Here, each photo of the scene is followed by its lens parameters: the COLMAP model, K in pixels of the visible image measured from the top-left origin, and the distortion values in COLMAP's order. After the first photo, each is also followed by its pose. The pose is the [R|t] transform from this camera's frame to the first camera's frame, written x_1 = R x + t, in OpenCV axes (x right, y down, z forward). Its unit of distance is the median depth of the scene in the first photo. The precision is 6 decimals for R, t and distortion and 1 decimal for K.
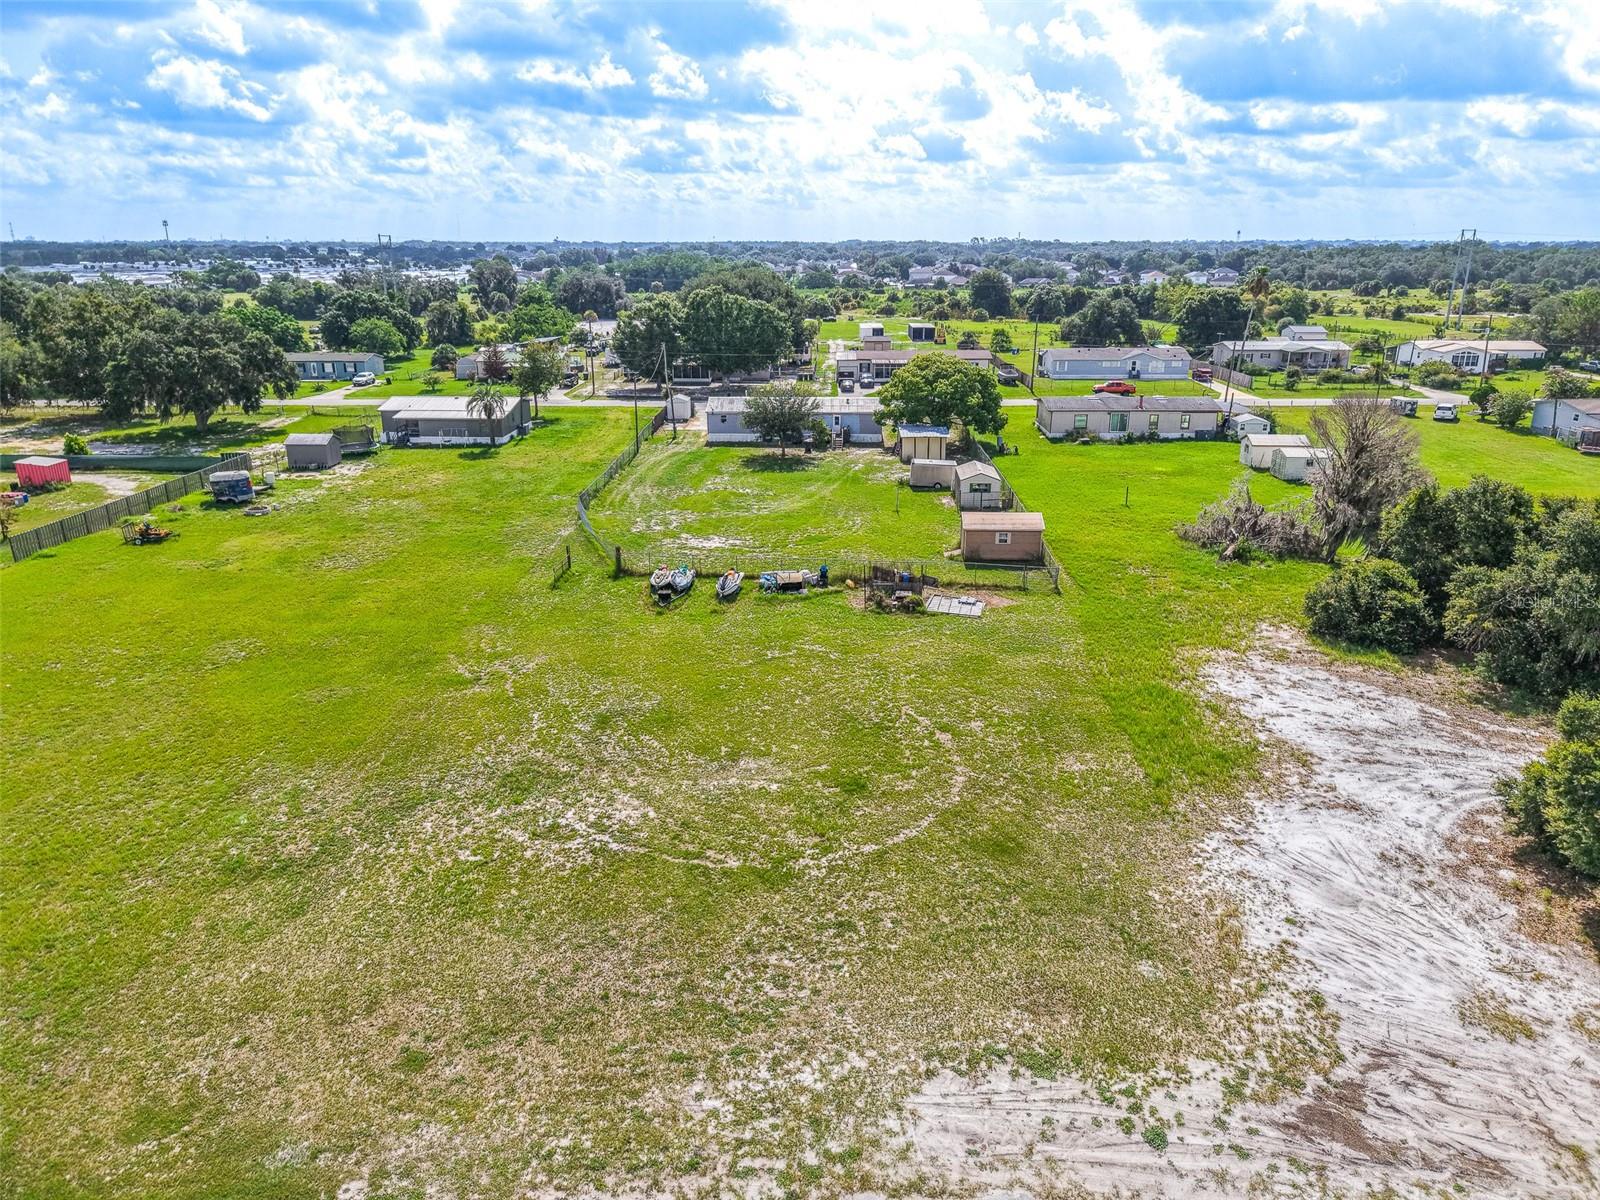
lens RADIAL K [[1072.5, 0, 803.5], [0, 1072.5, 596.9], [0, 0, 1]] dist [0.060033, -0.073232]
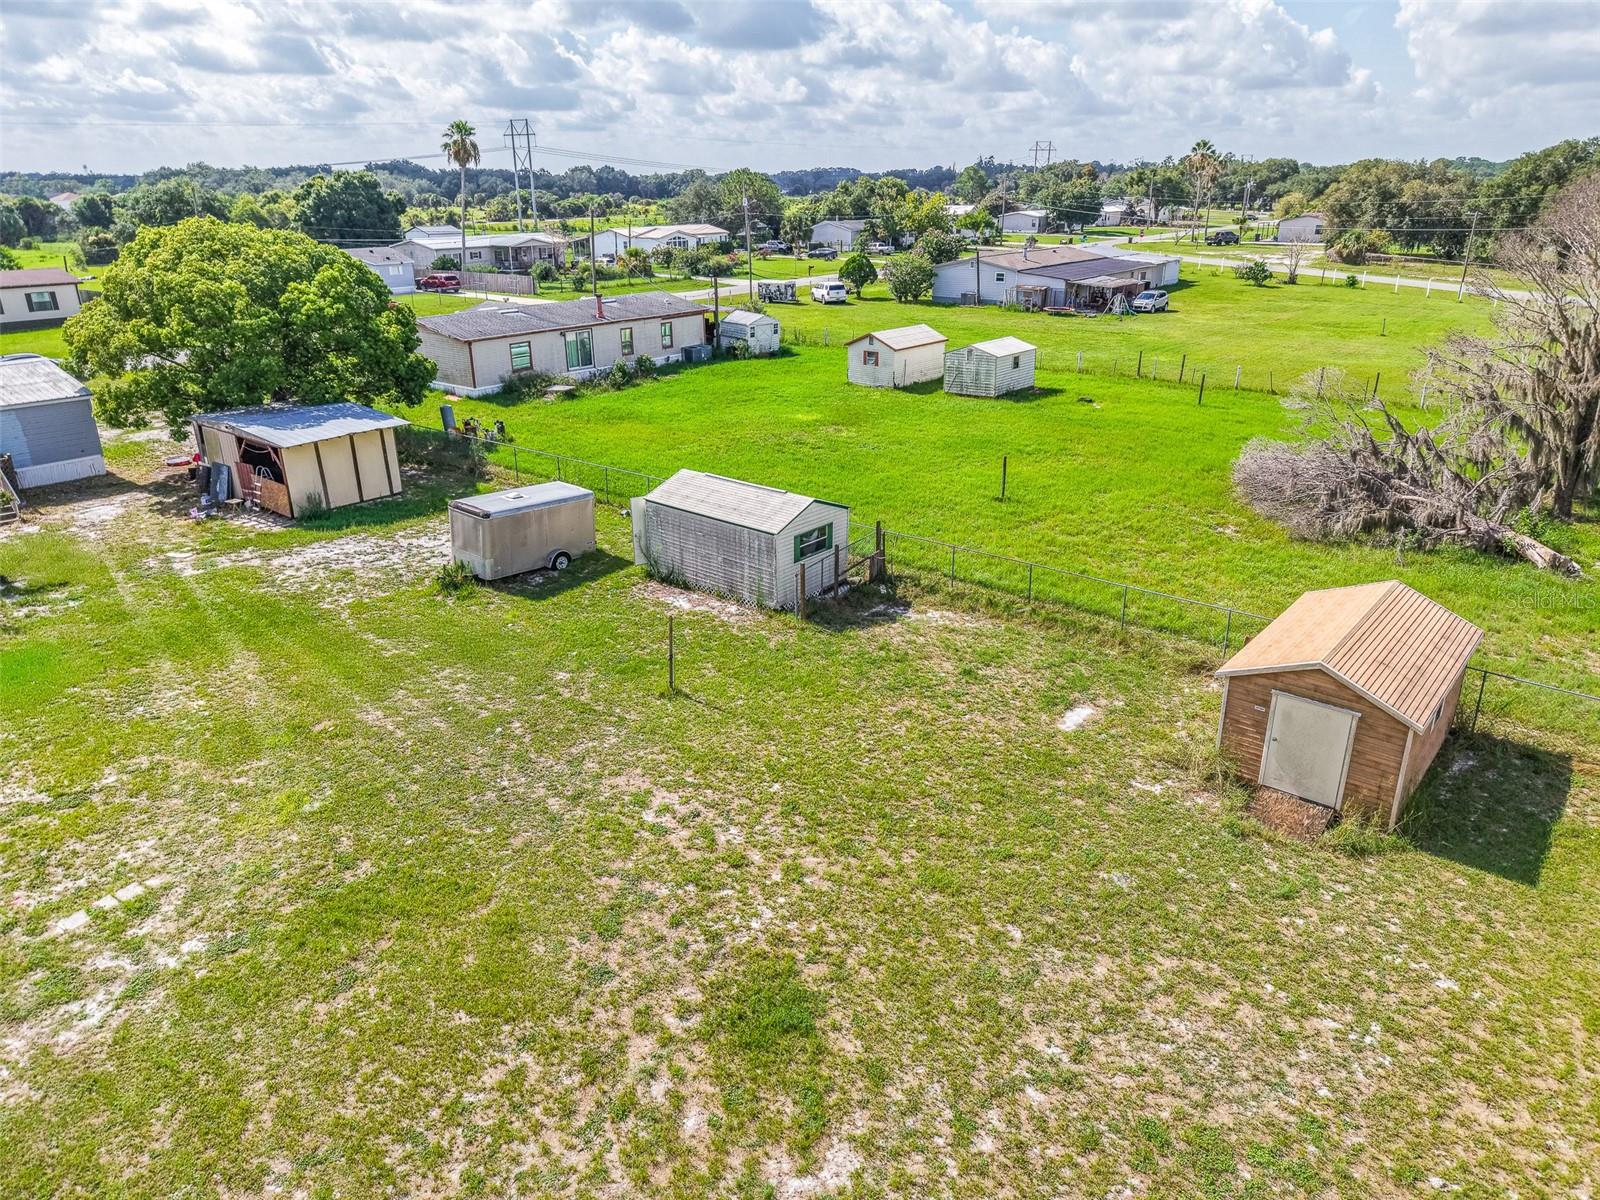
lens RADIAL K [[1072.5, 0, 803.5], [0, 1072.5, 596.9], [0, 0, 1]] dist [0.060033, -0.073232]
pose [[0.602581, -0.291780, 0.742806, -0.047198], [0.254695, 0.952405, 0.167497, -0.070362], [-0.756324, 0.088259, 0.648216, 0.386855]]
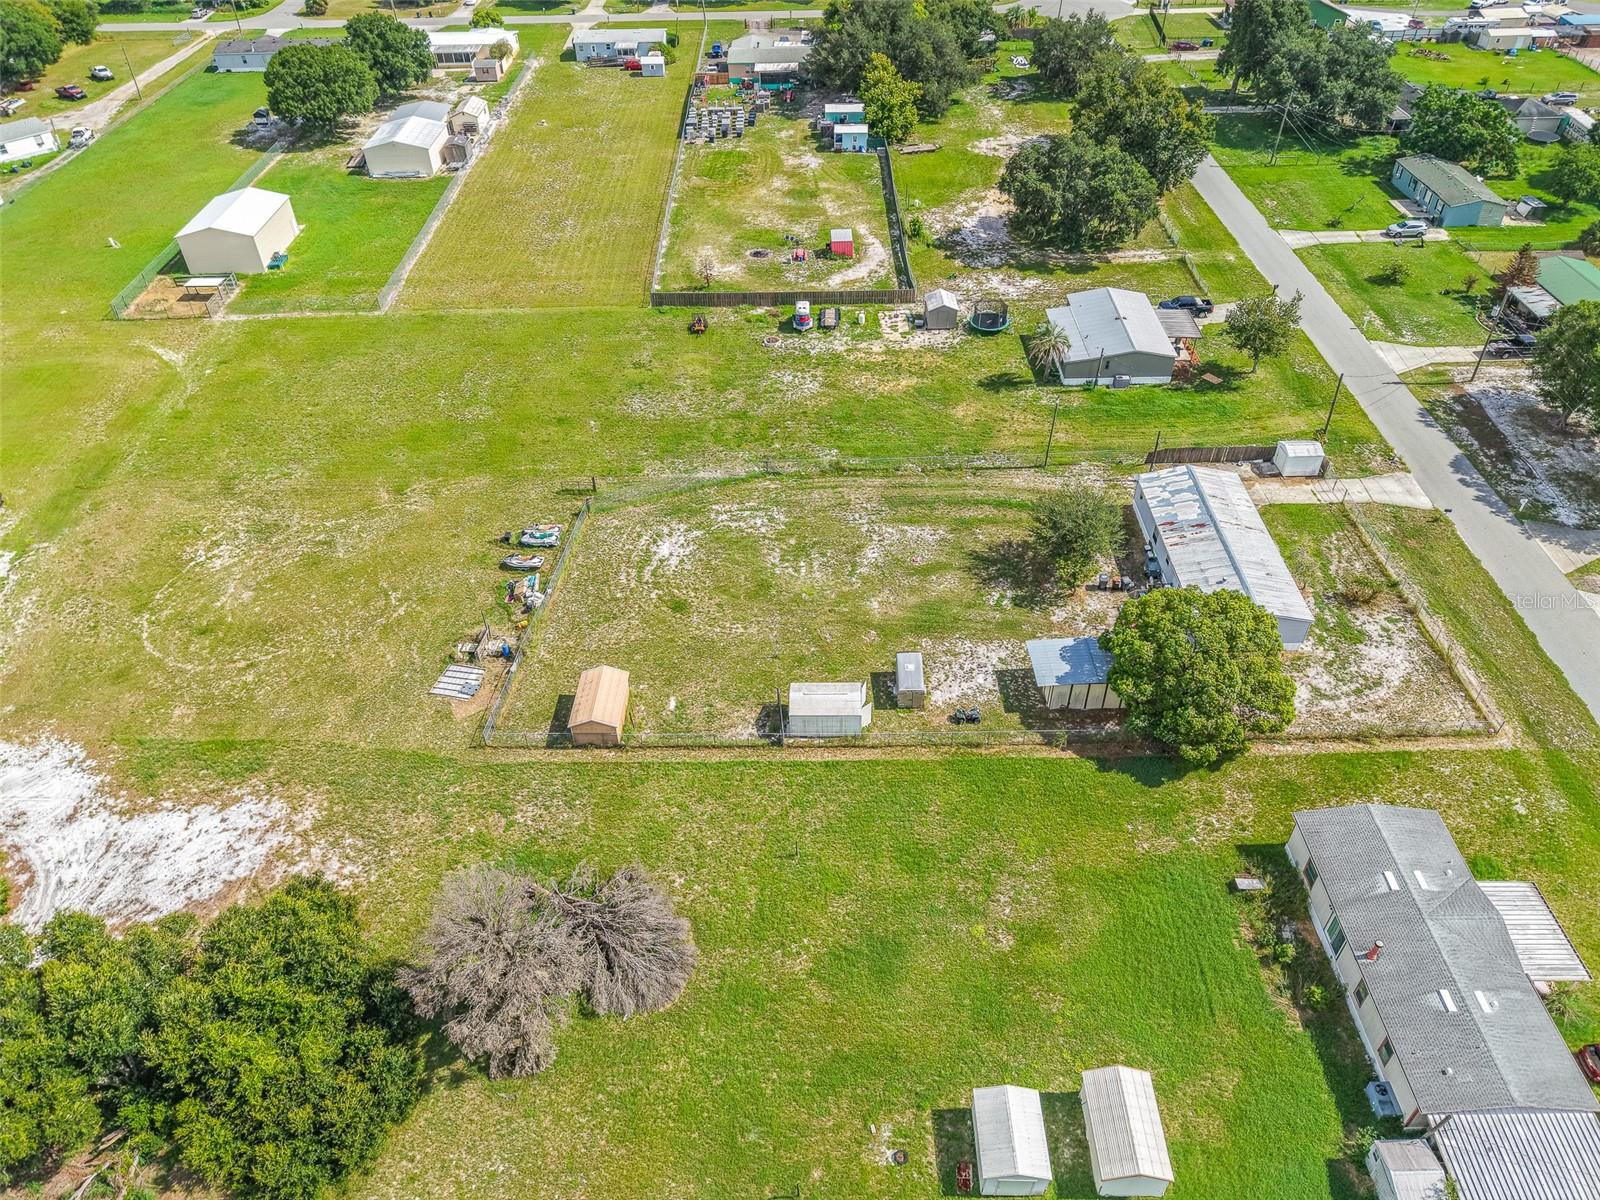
lens RADIAL K [[1072.5, 0, 803.5], [0, 1072.5, 596.9], [0, 0, 1]] dist [0.060033, -0.073232]
pose [[0.032674, 0.662870, -0.748021, 0.381424], [-0.302231, 0.719935, 0.624780, -0.359291], [0.952675, 0.205661, 0.223863, 0.390885]]
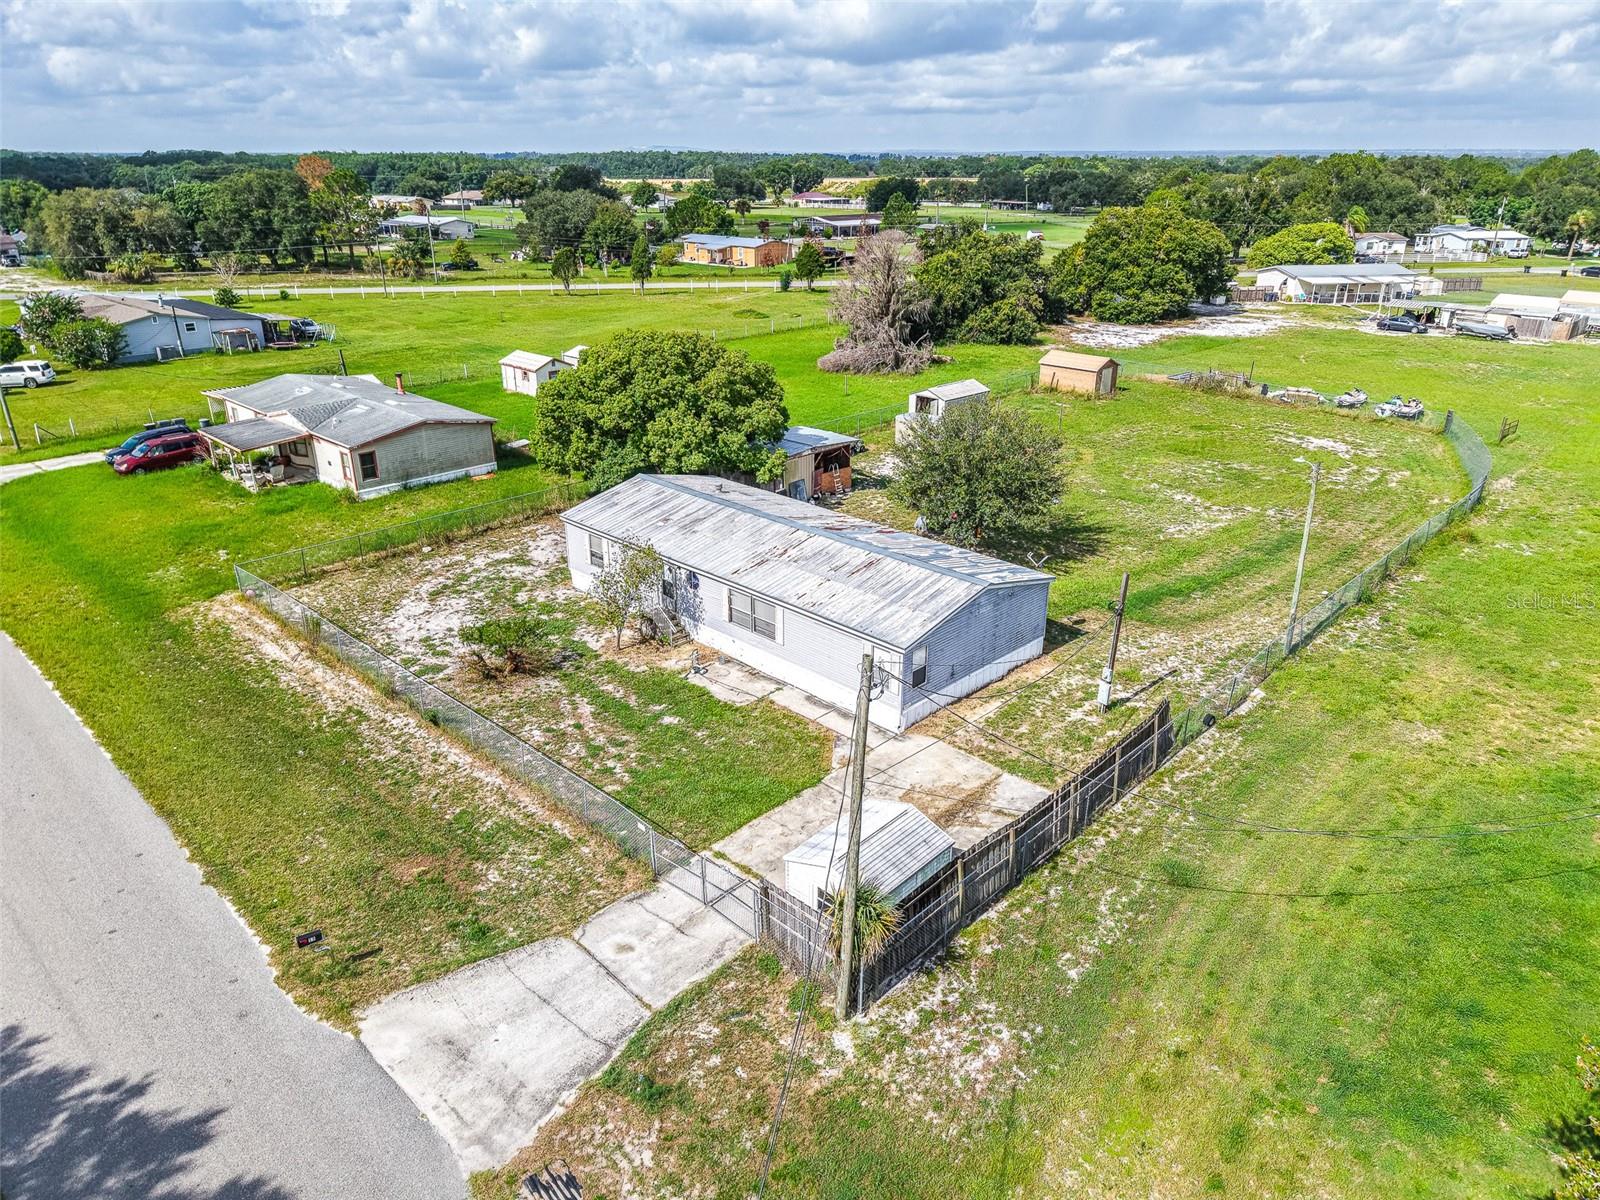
lens RADIAL K [[1072.5, 0, 803.5], [0, 1072.5, 596.9], [0, 0, 1]] dist [0.060033, -0.073232]
pose [[-0.736479, -0.257359, 0.625592, -0.164121], [0.210705, 0.791520, 0.573672, -0.251946], [-0.642808, 0.554313, -0.528711, 0.816500]]
